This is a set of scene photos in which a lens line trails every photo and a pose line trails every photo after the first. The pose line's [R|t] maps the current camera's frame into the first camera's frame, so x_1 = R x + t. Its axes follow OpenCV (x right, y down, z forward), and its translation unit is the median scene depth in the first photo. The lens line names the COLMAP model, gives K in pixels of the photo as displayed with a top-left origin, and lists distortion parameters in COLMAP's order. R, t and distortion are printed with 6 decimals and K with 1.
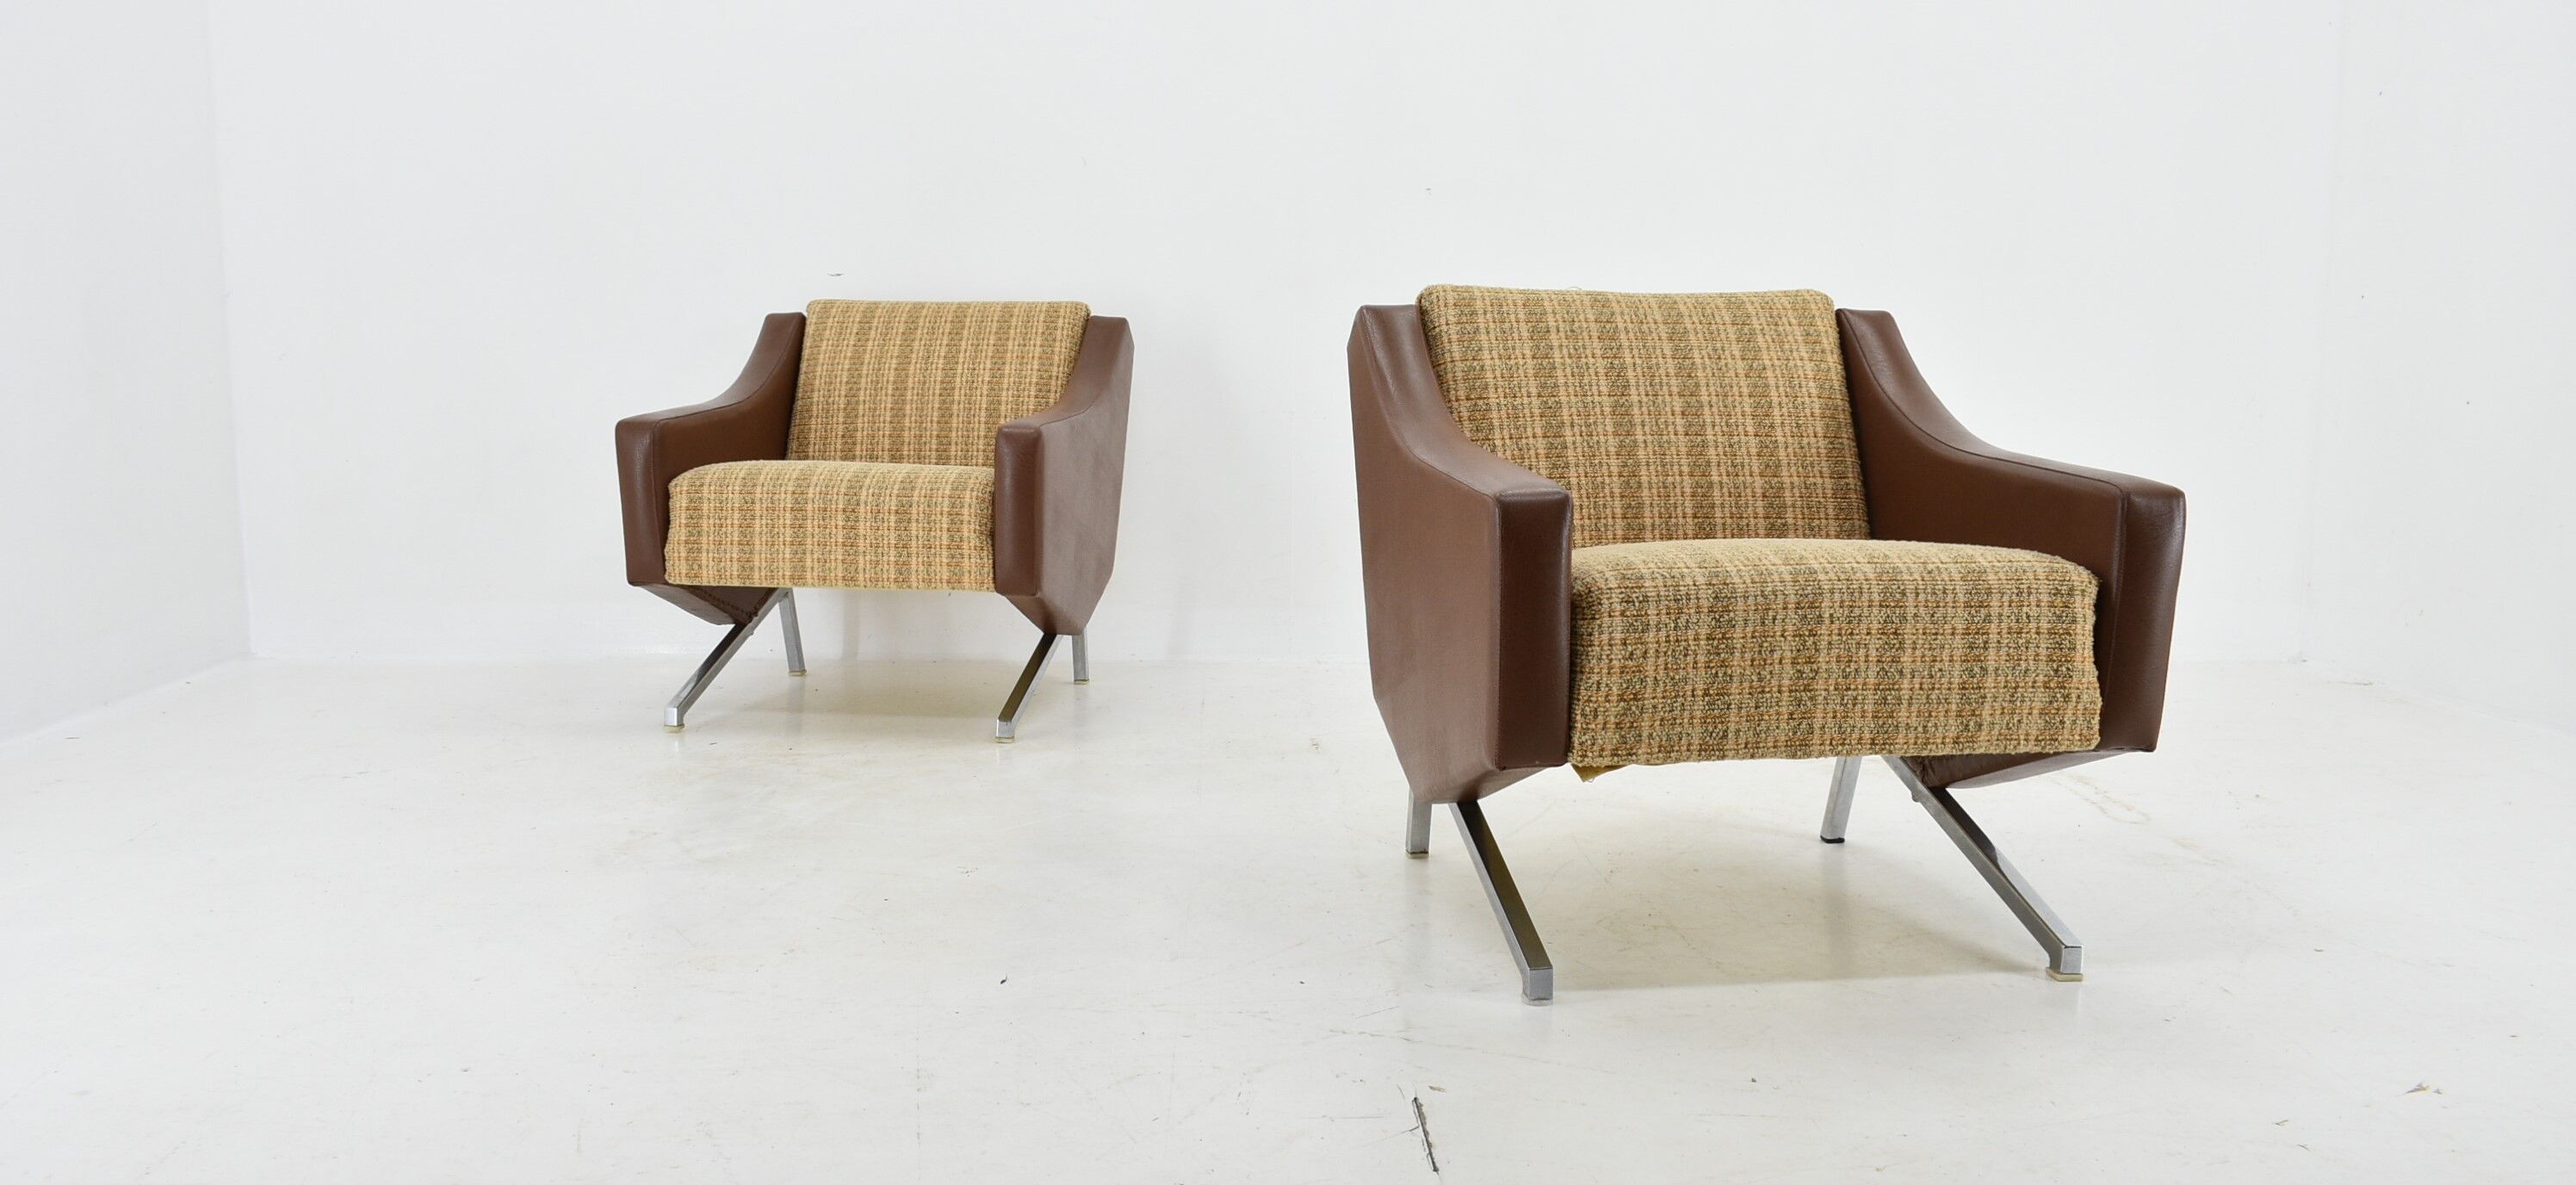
lens RADIAL K [[1855.1, 0, 1292.1], [0, 1855.1, 587.1], [0, 0, 1]] dist [-0.000607, 0.001203]
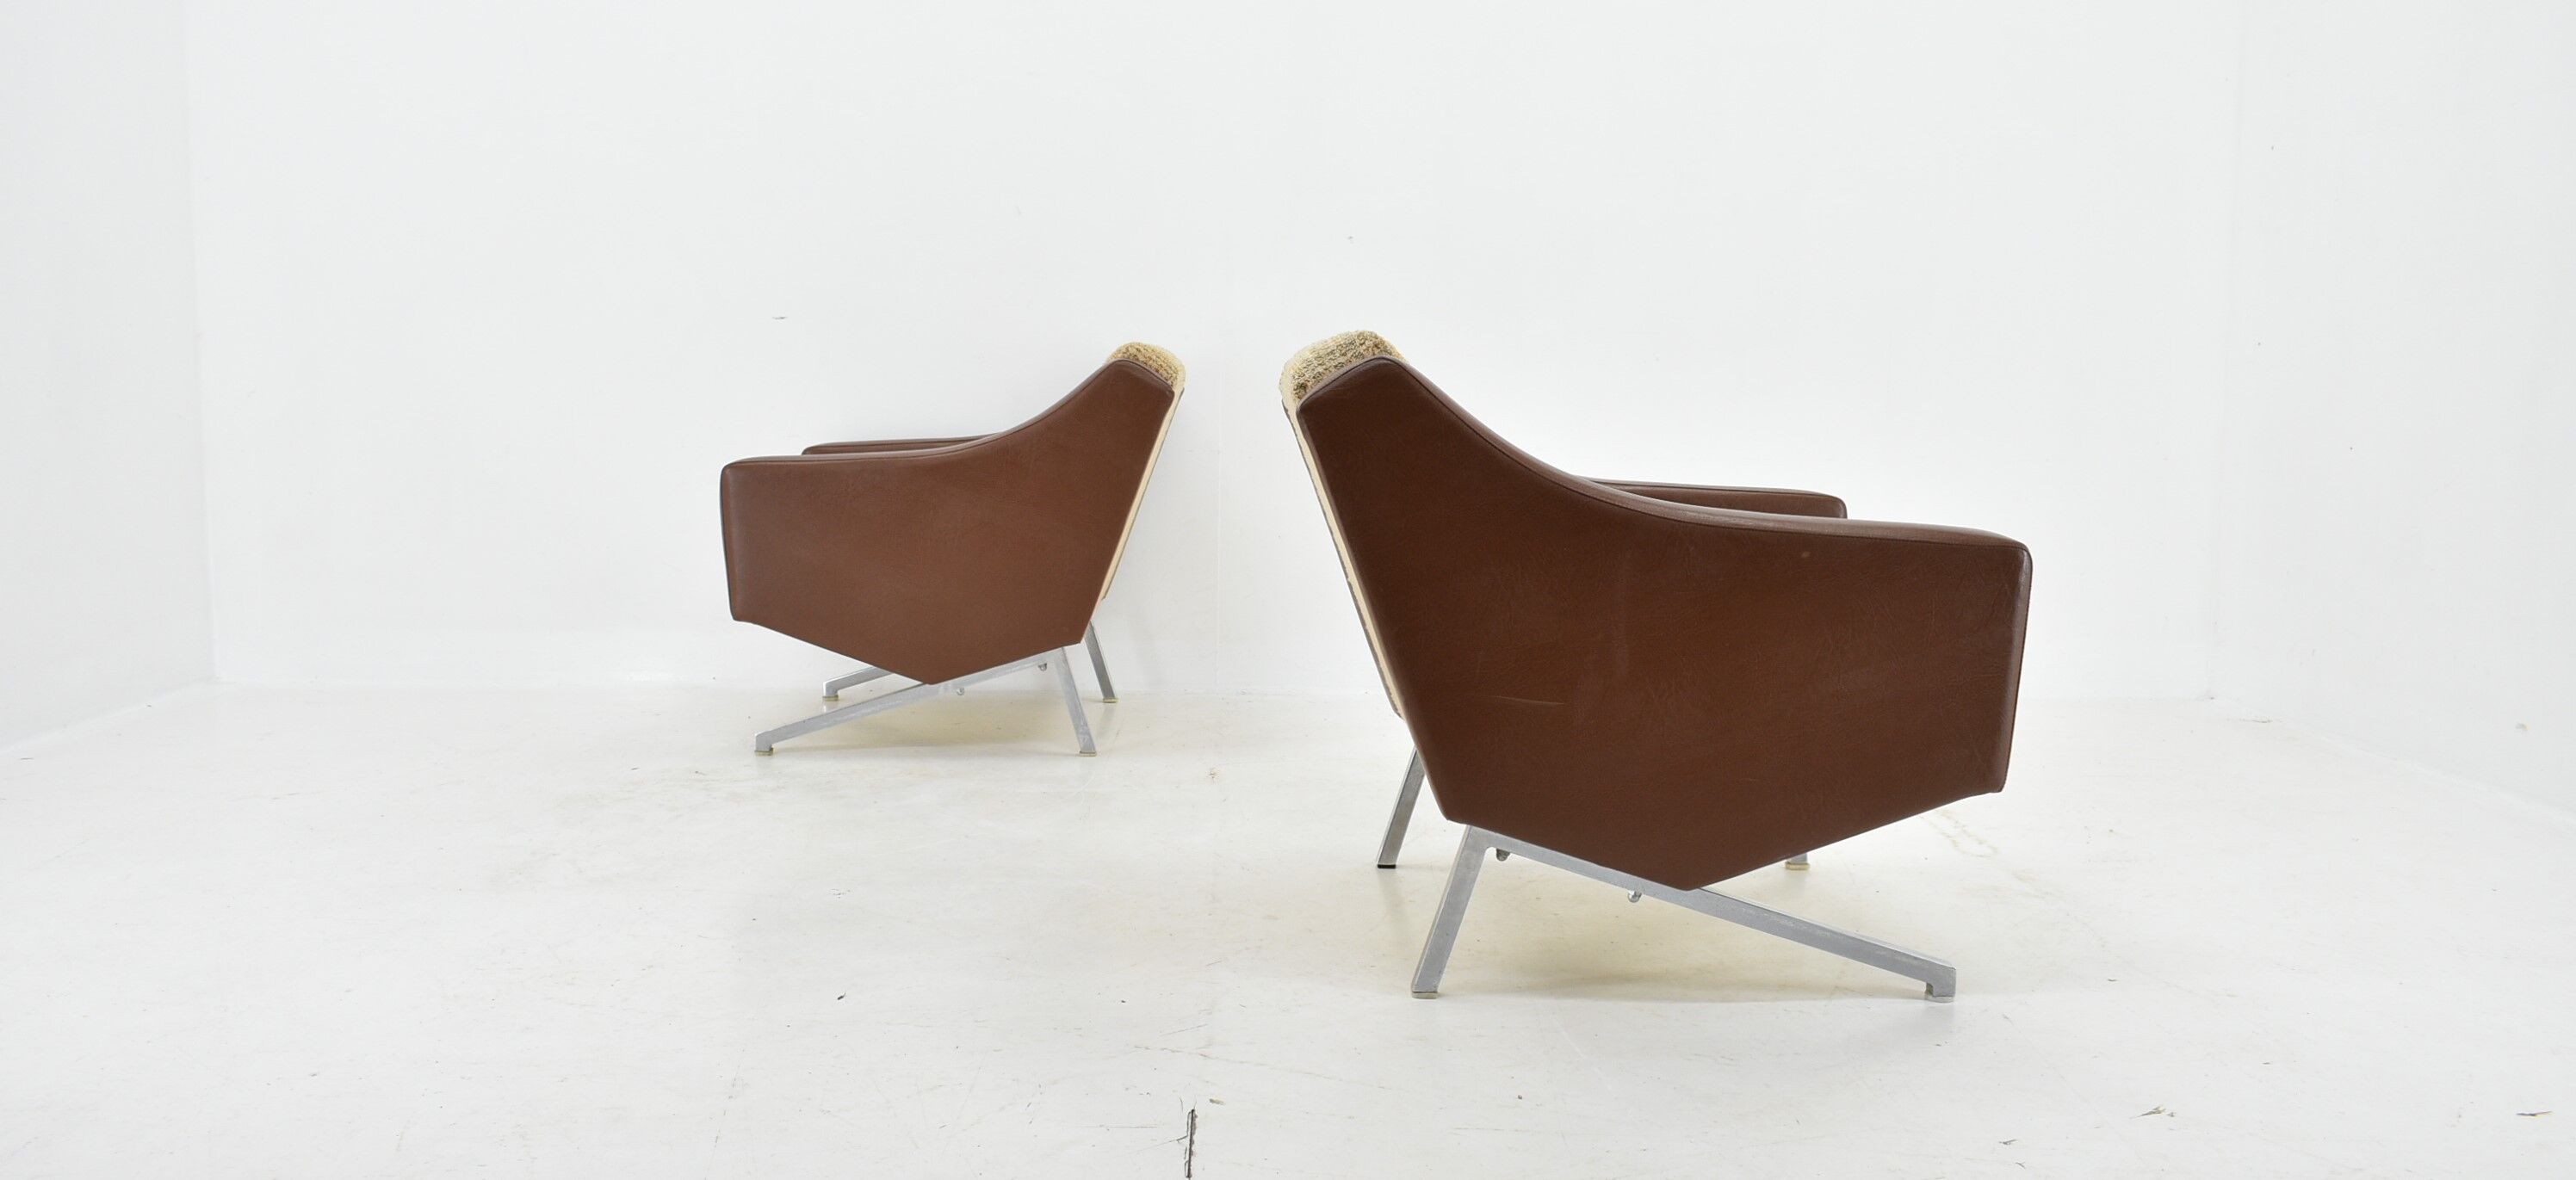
lens RADIAL K [[1853.7, 0, 1290.6], [0, 1853.7, 588.7], [0, 0, 1]] dist [0.000471, 0.001683]
pose [[0.999788, 0.005479, -0.019863, 0.109447], [-0.005747, 0.999892, -0.013501, -0.006629], [0.019787, 0.013613, 0.999712, -0.048260]]
